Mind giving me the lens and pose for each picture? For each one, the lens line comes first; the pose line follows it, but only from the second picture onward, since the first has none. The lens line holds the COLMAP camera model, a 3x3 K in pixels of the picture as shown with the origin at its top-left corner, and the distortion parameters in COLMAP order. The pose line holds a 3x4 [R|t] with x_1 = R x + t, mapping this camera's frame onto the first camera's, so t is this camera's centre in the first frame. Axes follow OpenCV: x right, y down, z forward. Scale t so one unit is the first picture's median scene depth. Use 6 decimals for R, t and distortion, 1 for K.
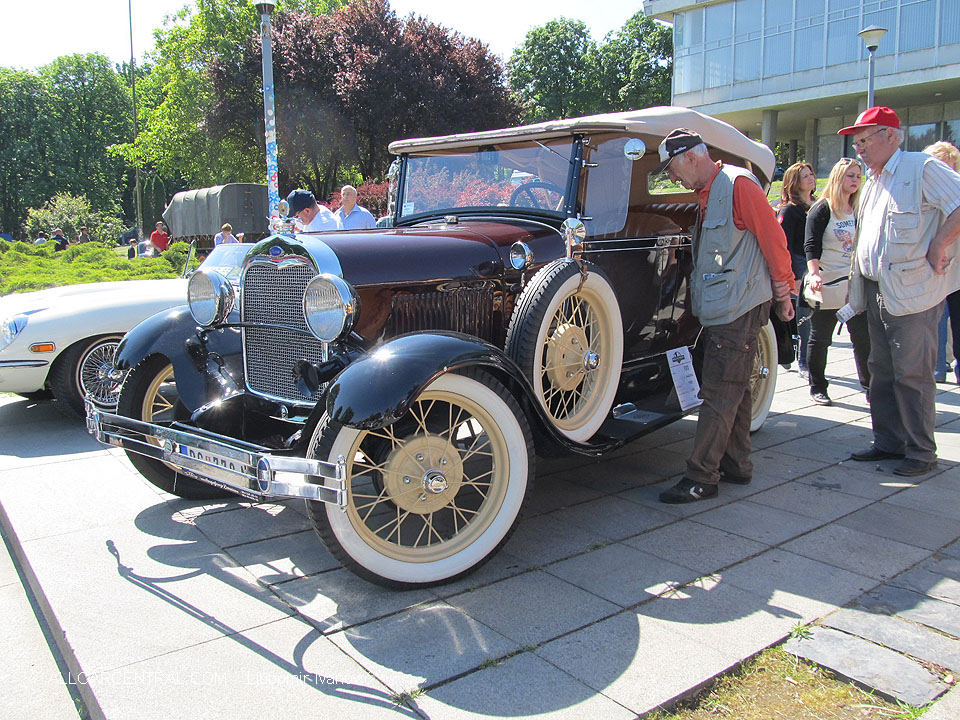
lens RADIAL K [[795.4, 0, 480.0], [0, 795.4, 360.0], [0, 0, 1]] dist [-0.037393, 0.000735]
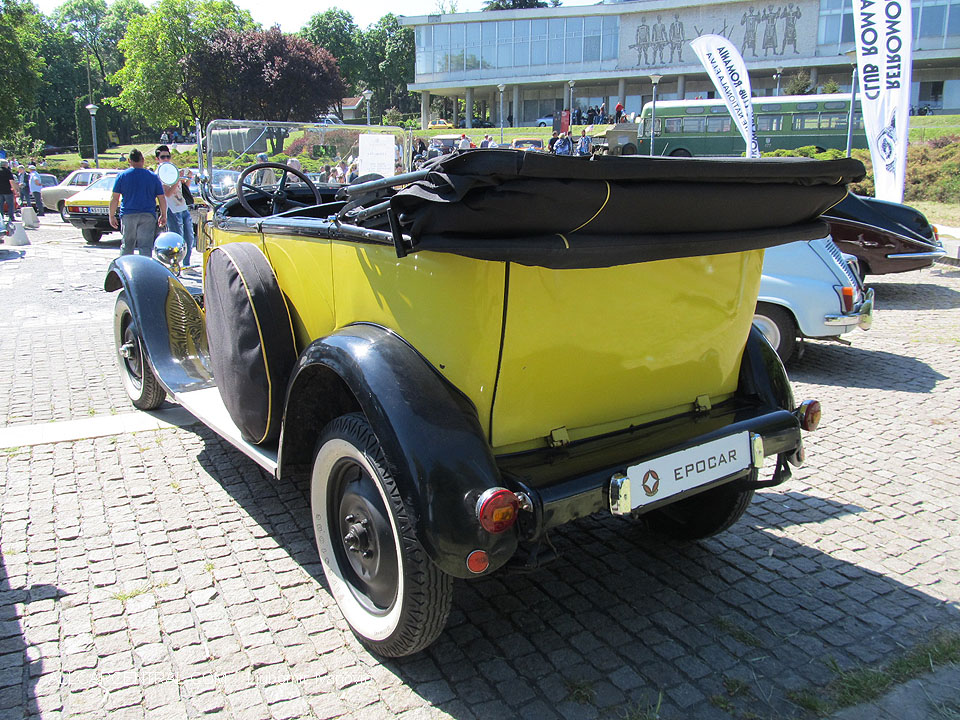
lens RADIAL K [[795.4, 0, 480.0], [0, 795.4, 360.0], [0, 0, 1]] dist [-0.037393, 0.000735]
pose [[0.934924, -0.073312, 0.347192, -0.261253], [0.041316, 0.994260, 0.098687, 0.117158], [-0.352434, -0.077920, 0.932587, -0.685203]]
